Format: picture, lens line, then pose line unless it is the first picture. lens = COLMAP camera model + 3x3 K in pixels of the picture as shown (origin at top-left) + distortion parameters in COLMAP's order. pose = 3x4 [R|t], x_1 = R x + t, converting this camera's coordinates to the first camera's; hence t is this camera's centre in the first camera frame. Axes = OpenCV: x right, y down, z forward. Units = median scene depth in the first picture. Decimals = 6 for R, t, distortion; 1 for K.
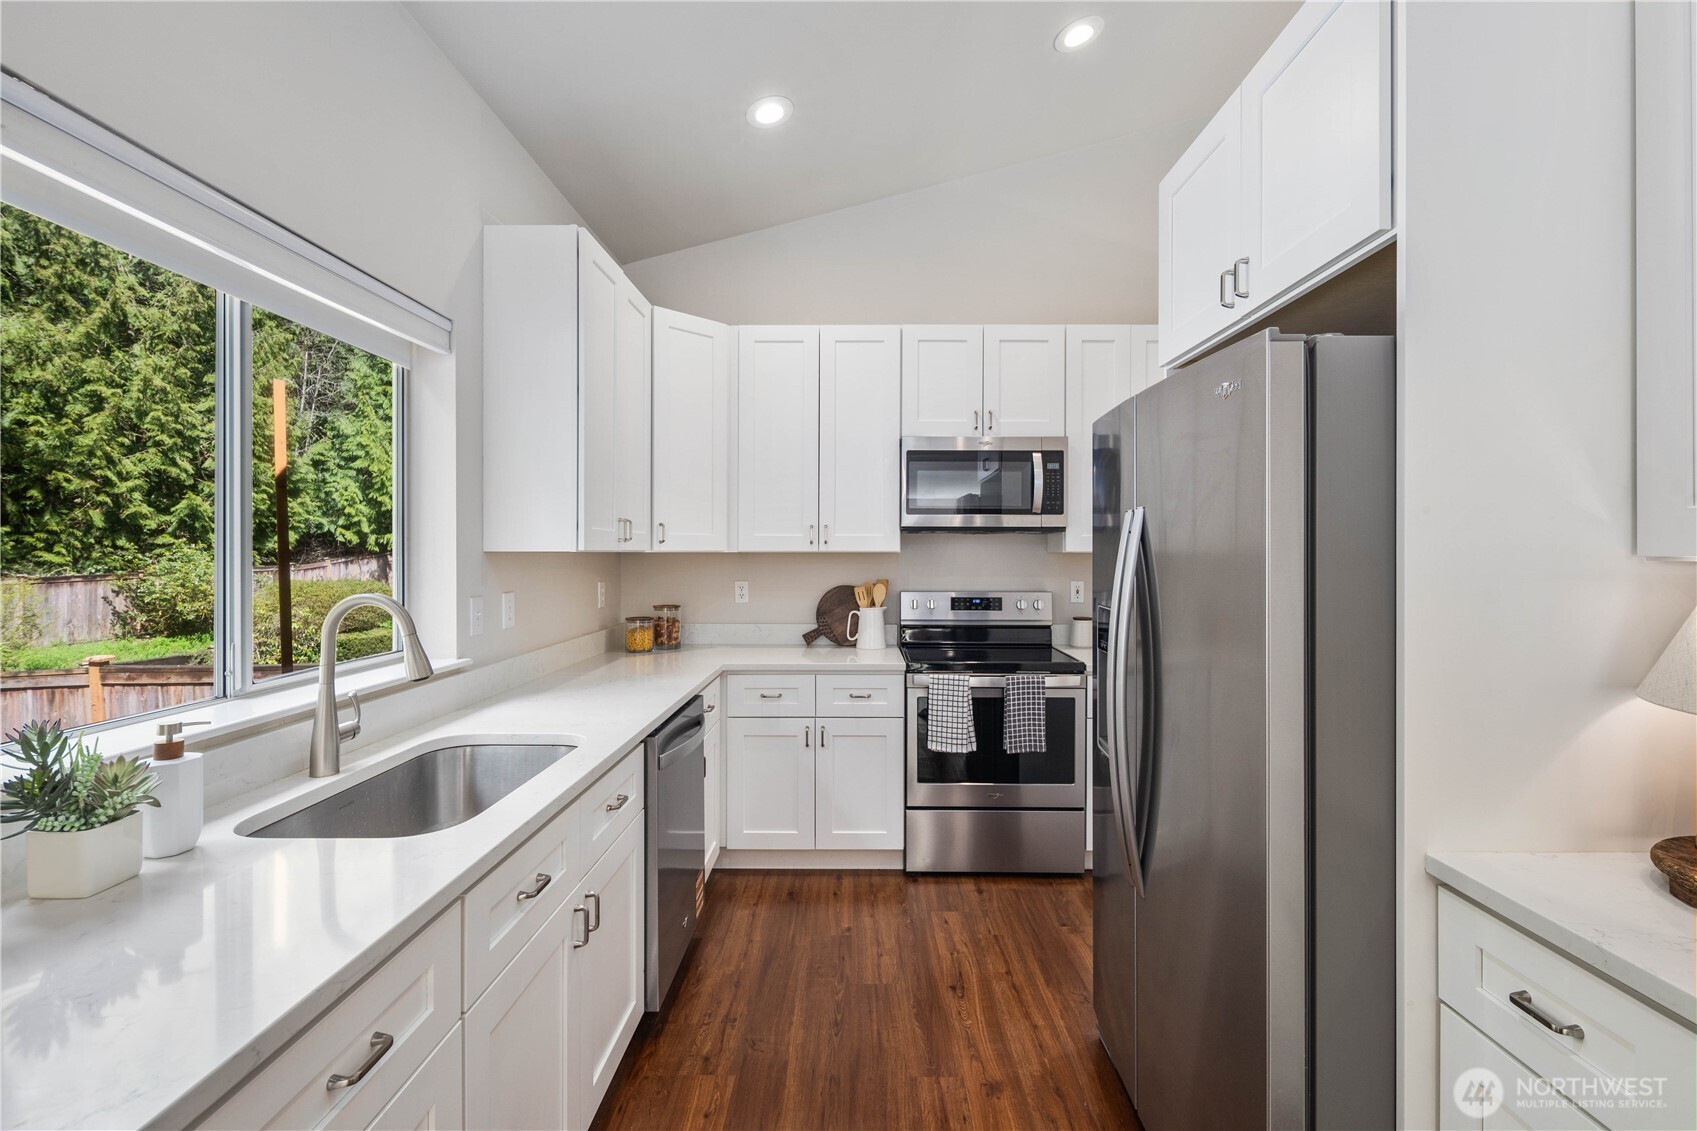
lens RADIAL K [[731.4, 0, 851.6], [0, 731.4, 552.6], [0, 0, 1]] dist [0.000274, -0.000337]
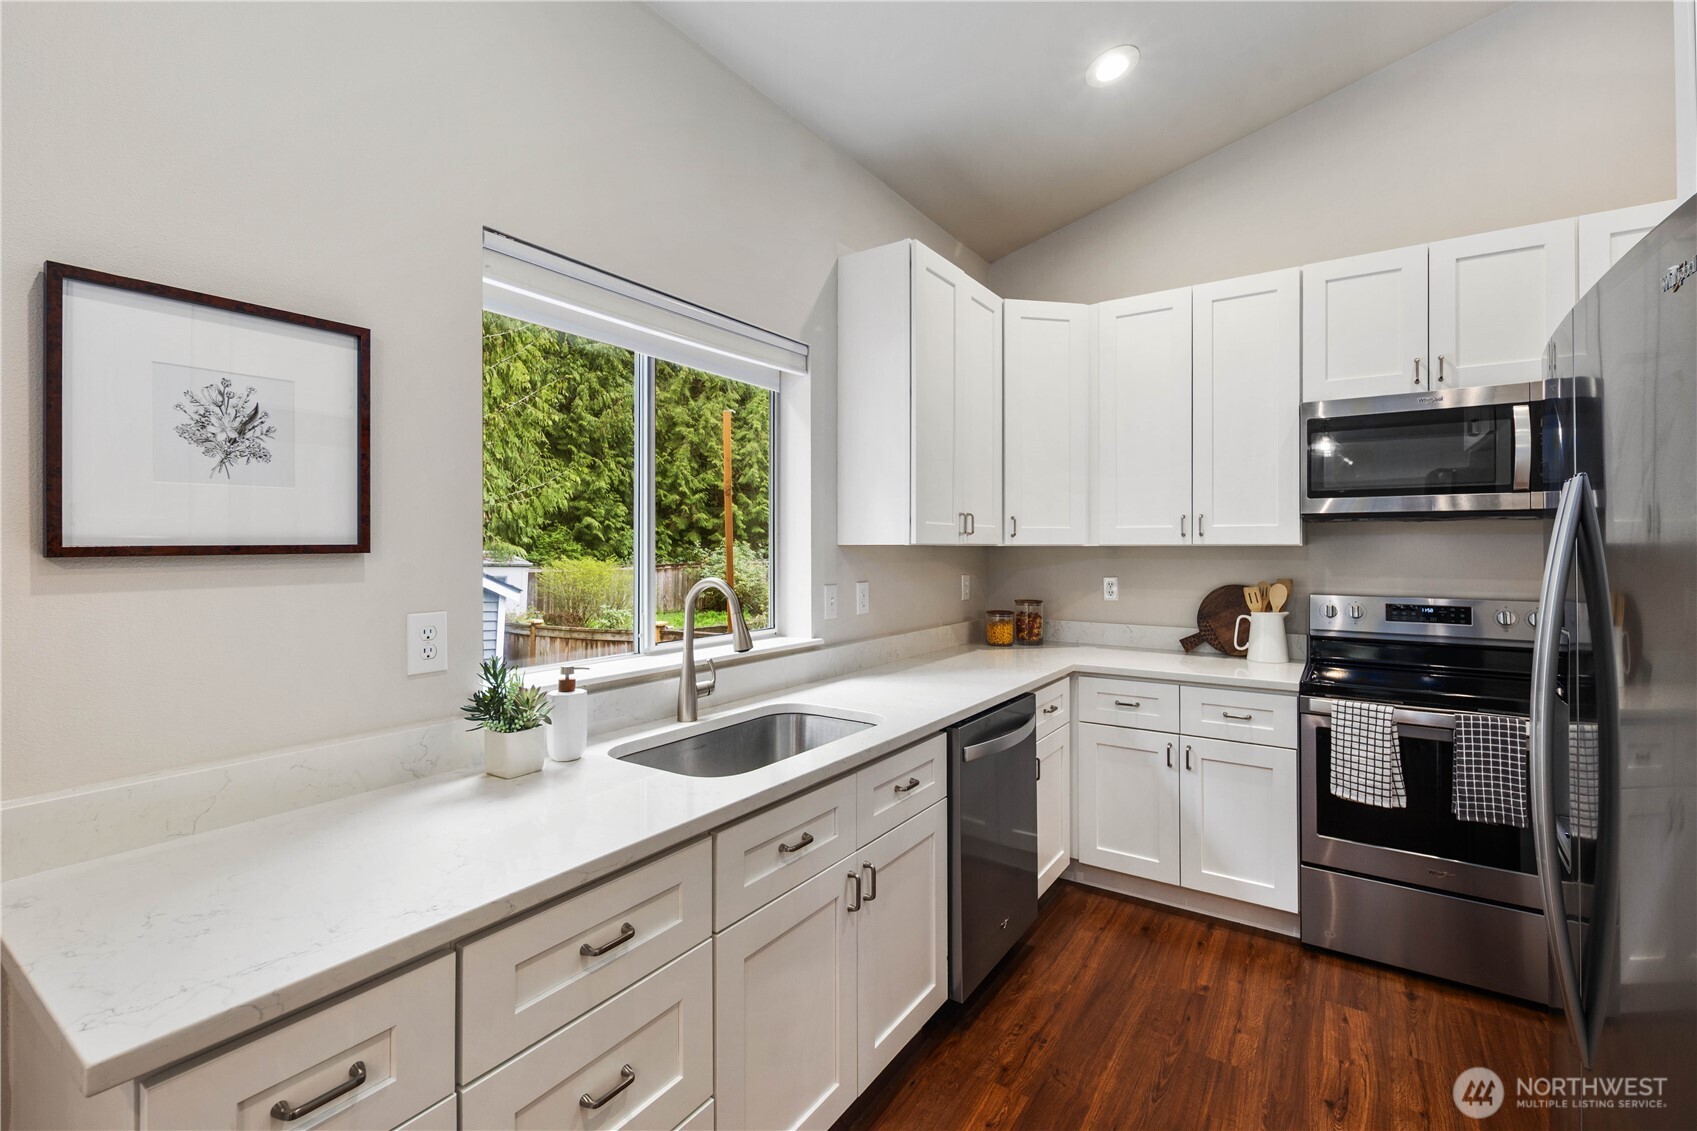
lens RADIAL K [[743.6, 0, 849.1], [0, 743.6, 540.9], [0, 0, 1]] dist [0.001530, -0.000076]
pose [[0.835283, -0.004892, -0.549798, 0.115790], [-0.000093, 0.999959, -0.009038, 0.002316], [0.549820, 0.007600, 0.835249, 0.040360]]
